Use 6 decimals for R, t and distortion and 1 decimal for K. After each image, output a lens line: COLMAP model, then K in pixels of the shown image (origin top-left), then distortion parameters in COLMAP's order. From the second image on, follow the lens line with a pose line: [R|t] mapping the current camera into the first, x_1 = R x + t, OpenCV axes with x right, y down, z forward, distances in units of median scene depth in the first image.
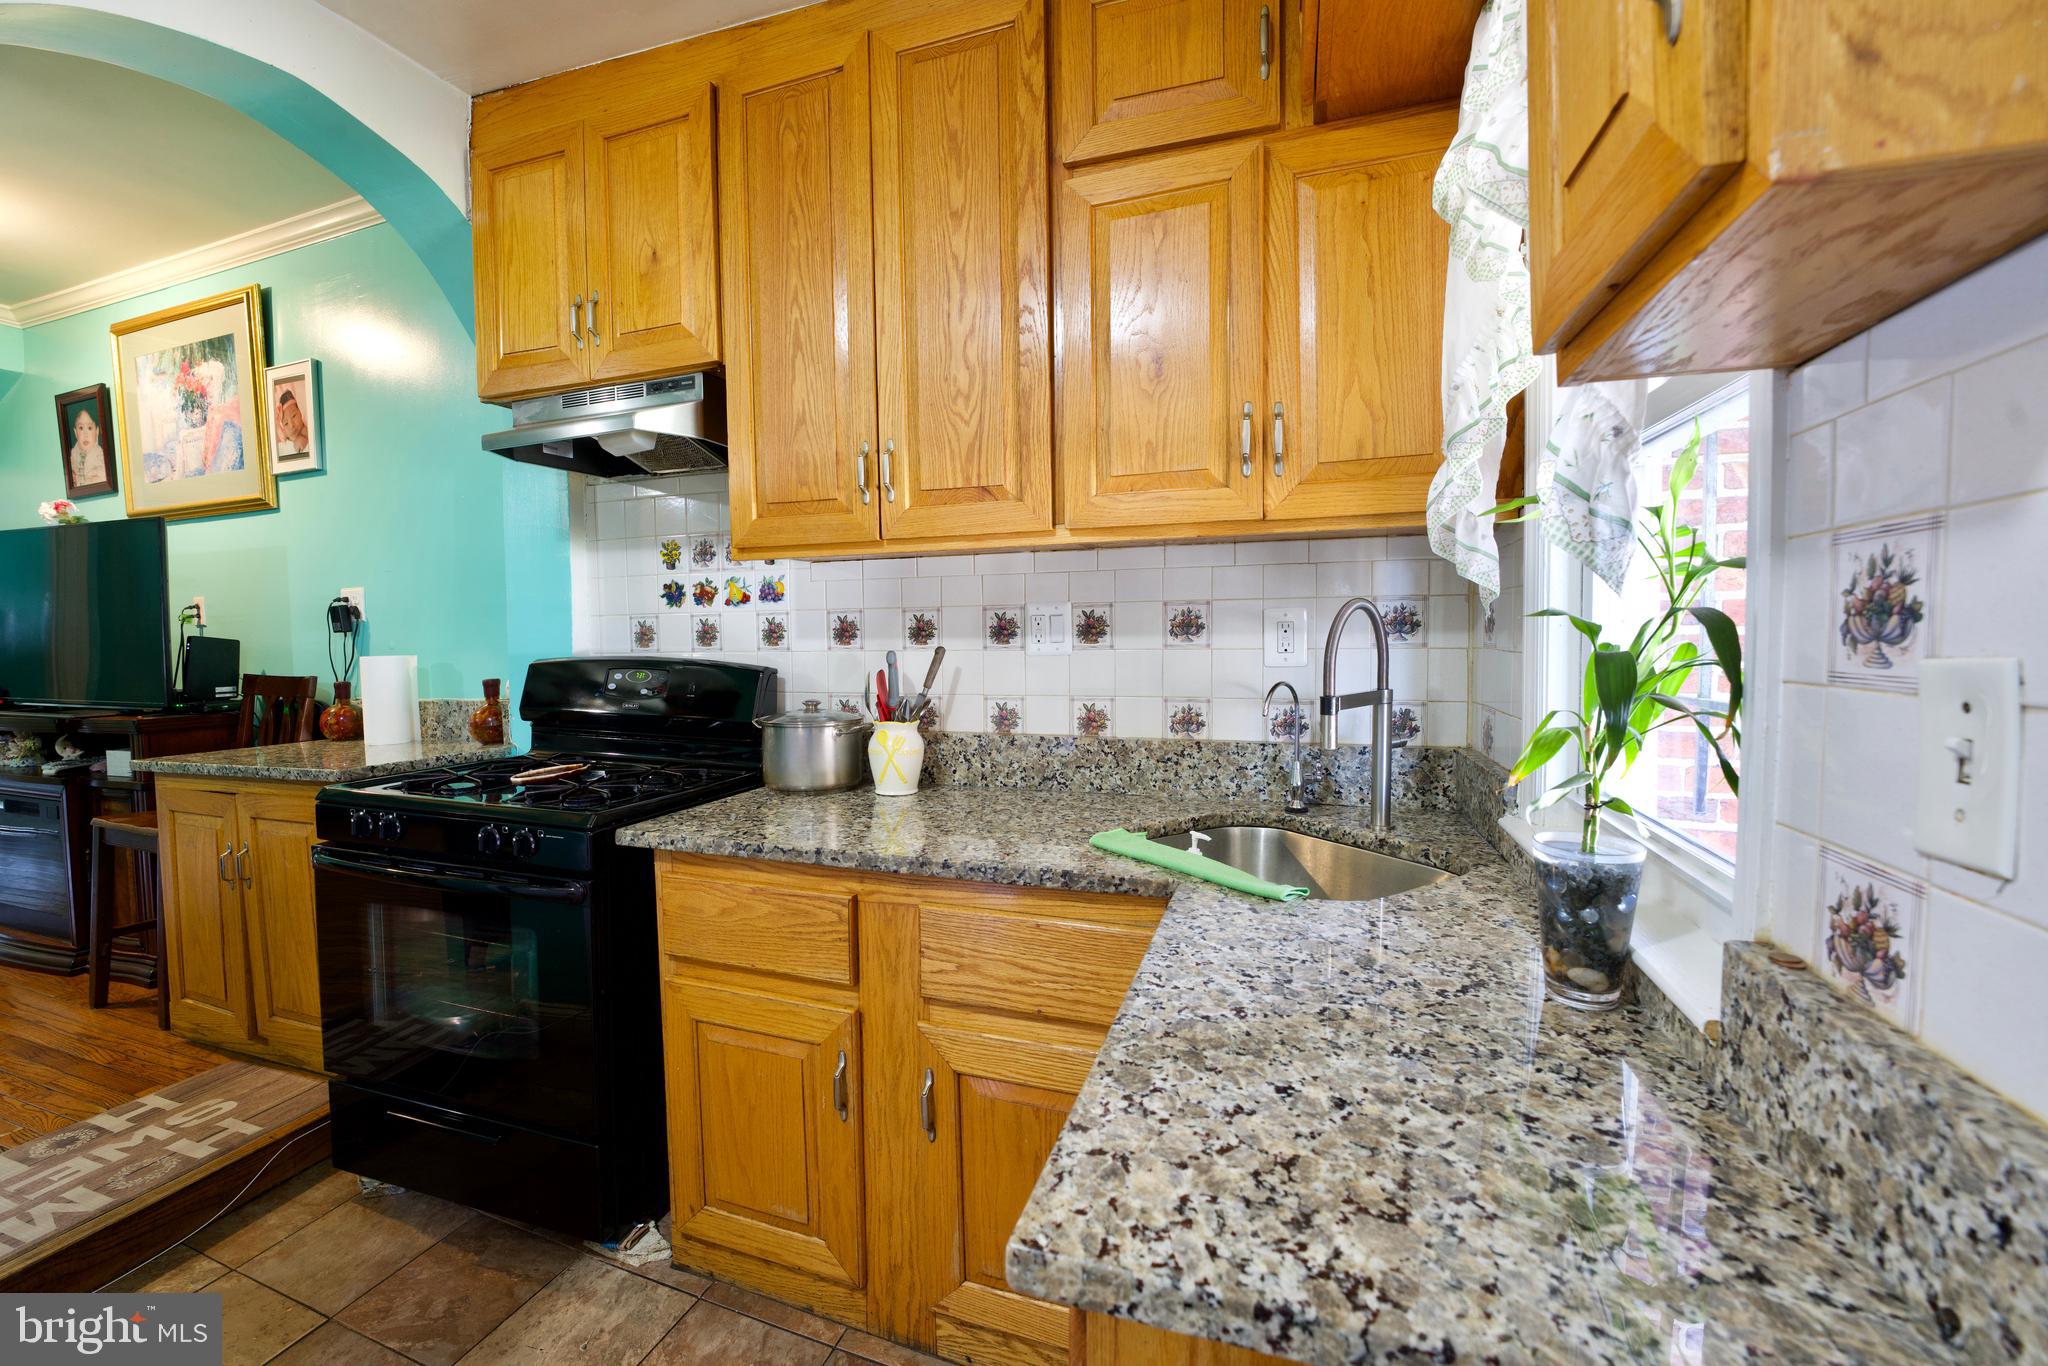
lens RADIAL K [[821.2, 0, 1022.8], [0, 821.2, 682.0], [0, 0, 1]] dist [-0.031618, 0.002469]
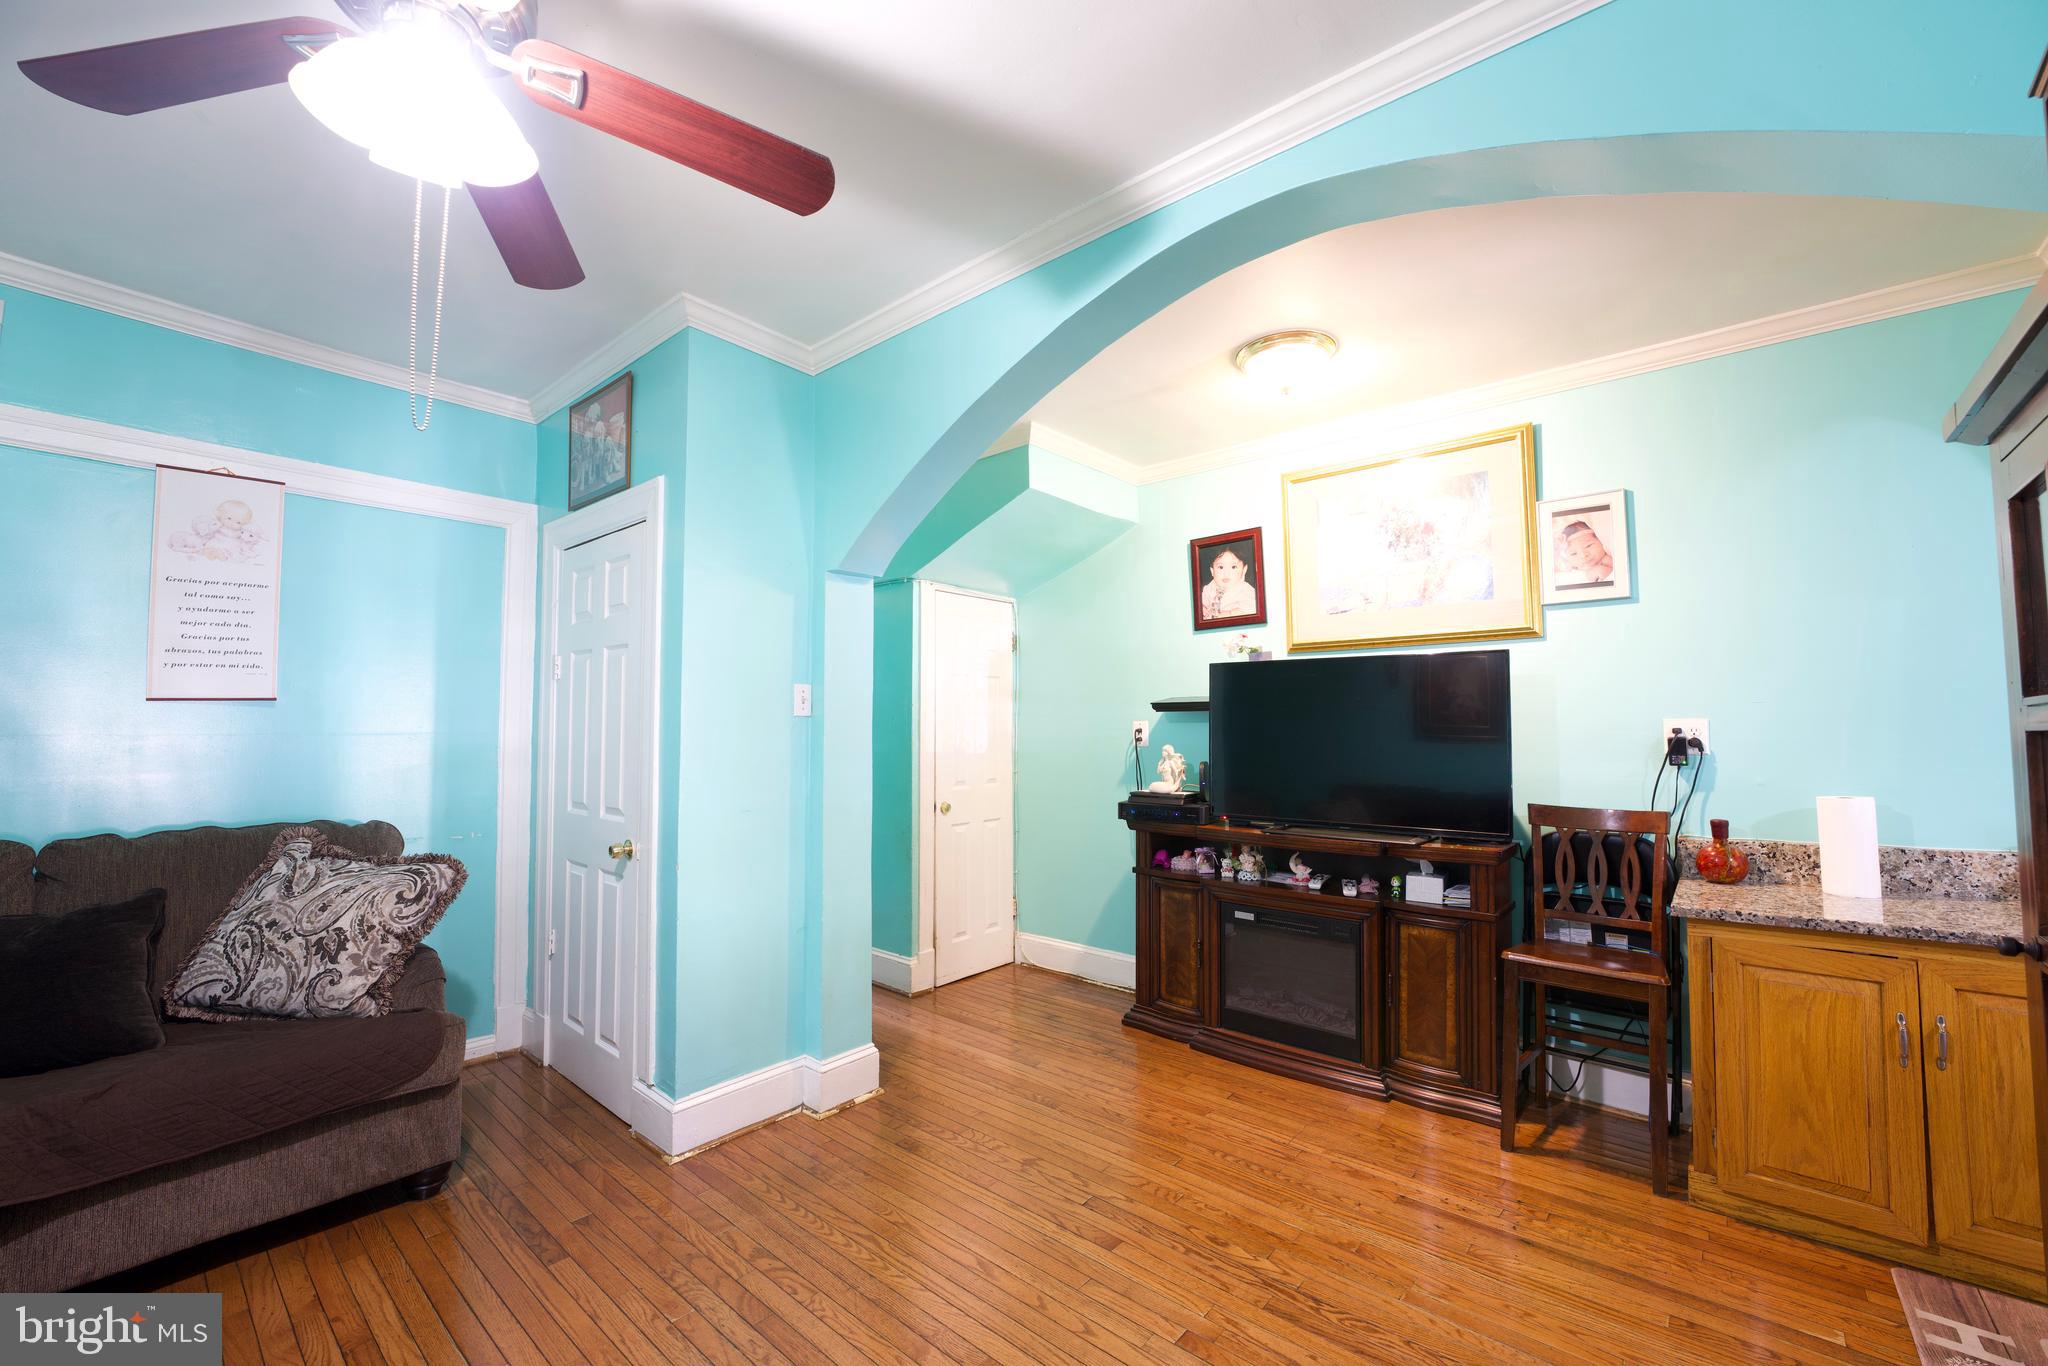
lens RADIAL K [[821.2, 0, 1014.0], [0, 821.2, 683.3], [0, 0, 1]] dist [-0.031618, 0.002469]
pose [[0.921570, -0.011637, -0.388038, -1.473203], [-0.030577, 0.994269, -0.102438, -0.045375], [0.387007, 0.106269, 0.915933, -0.230061]]
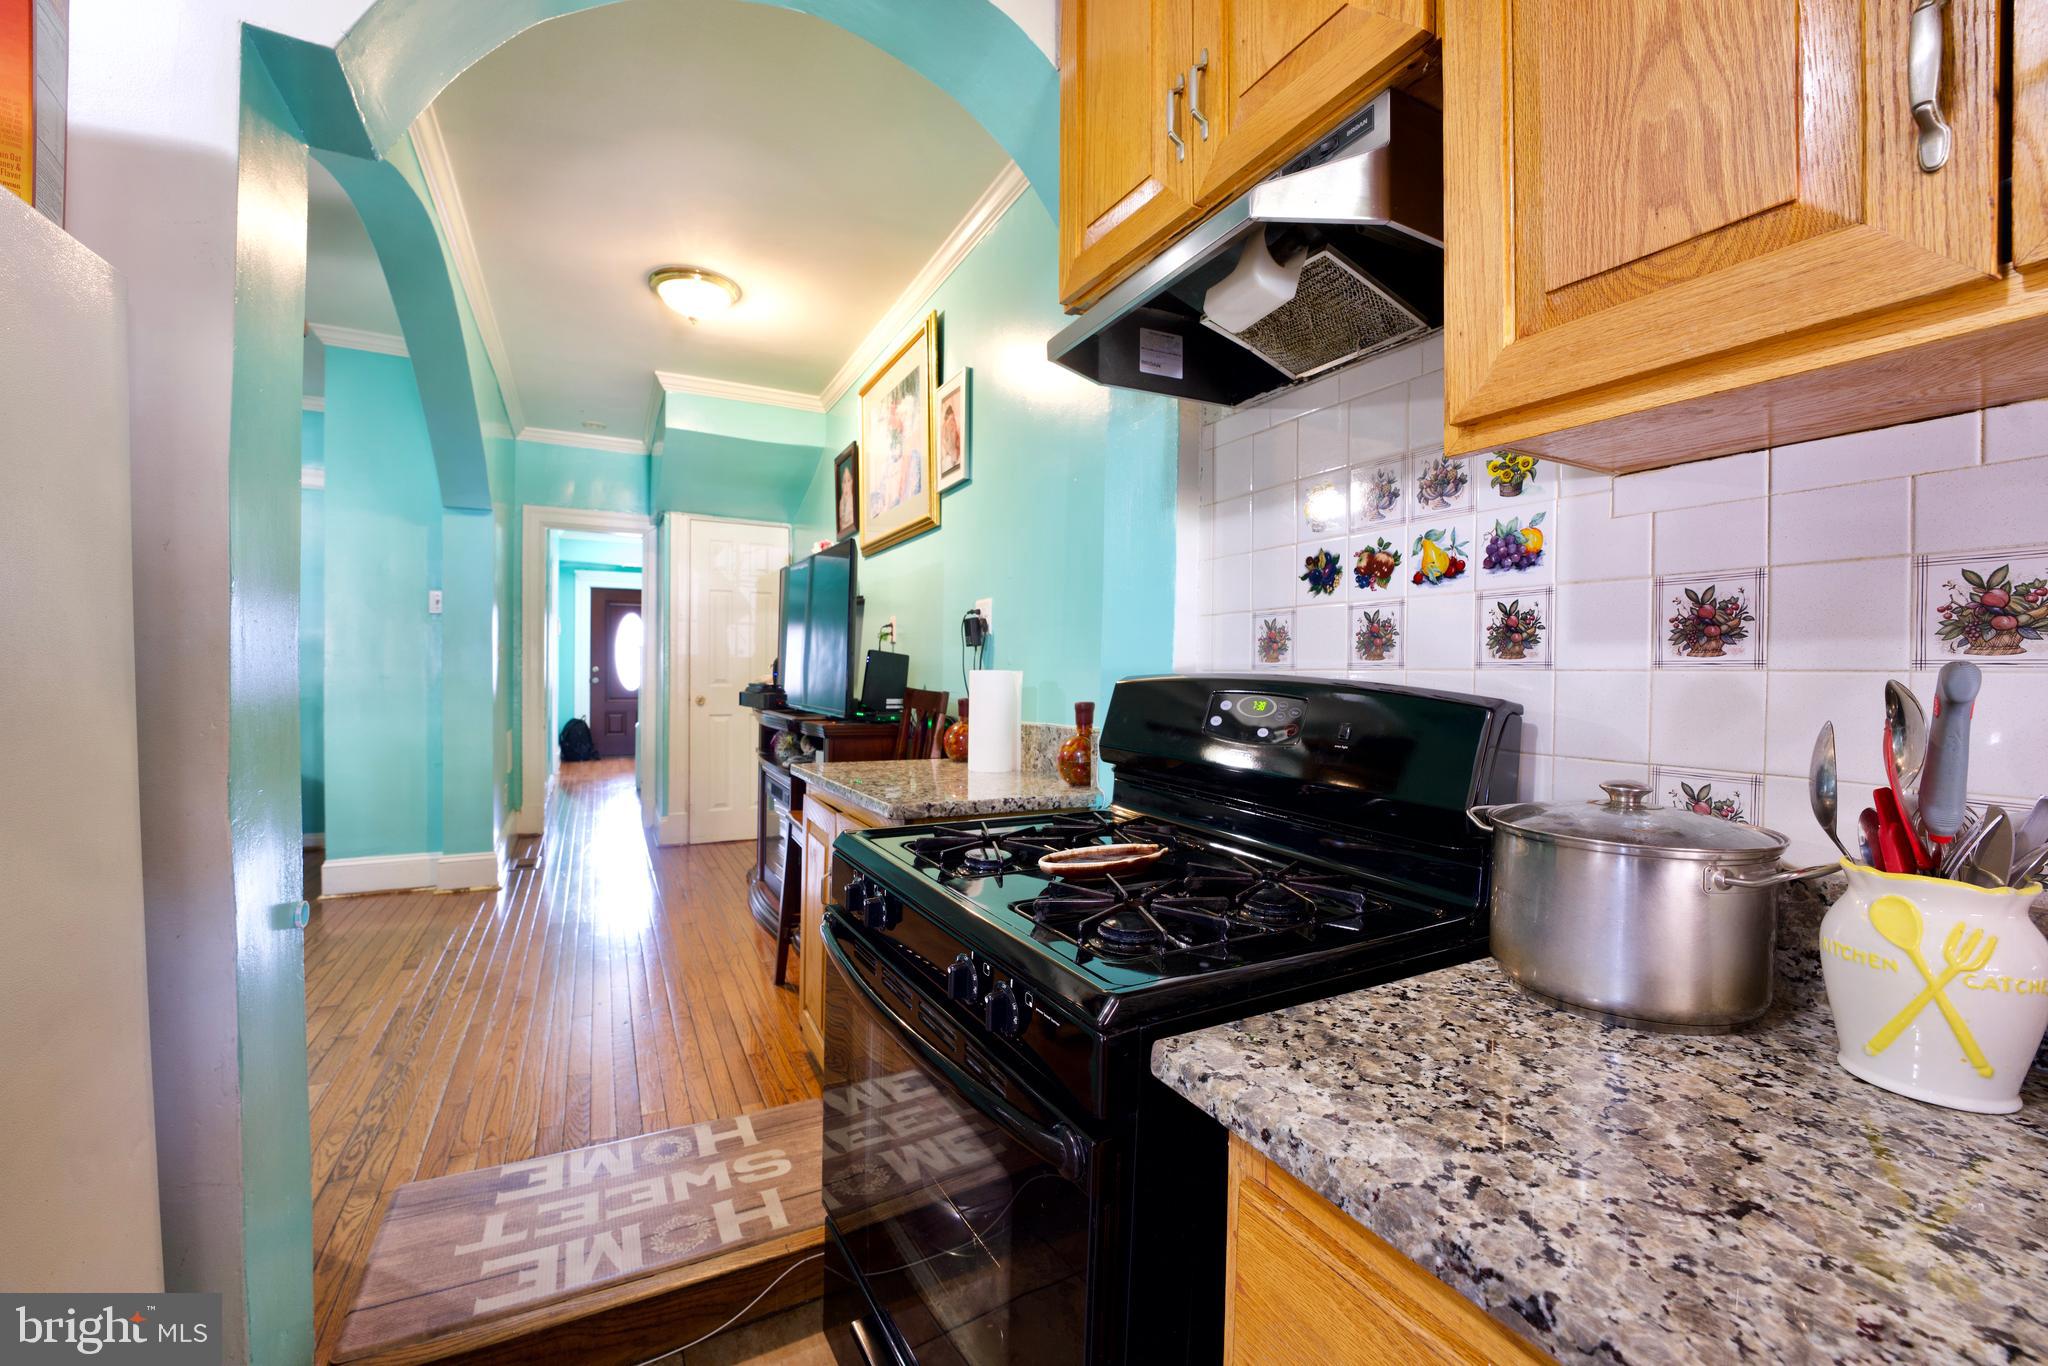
lens RADIAL K [[821.2, 0, 1013.5], [0, 821.2, 686.8], [0, 0, 1]] dist [-0.031618, 0.002469]
pose [[0.714273, 0.029804, -0.699232, -0.170814], [-0.057957, 0.998180, -0.016657, -0.001445], [0.697463, 0.052424, 0.714700, 0.425552]]
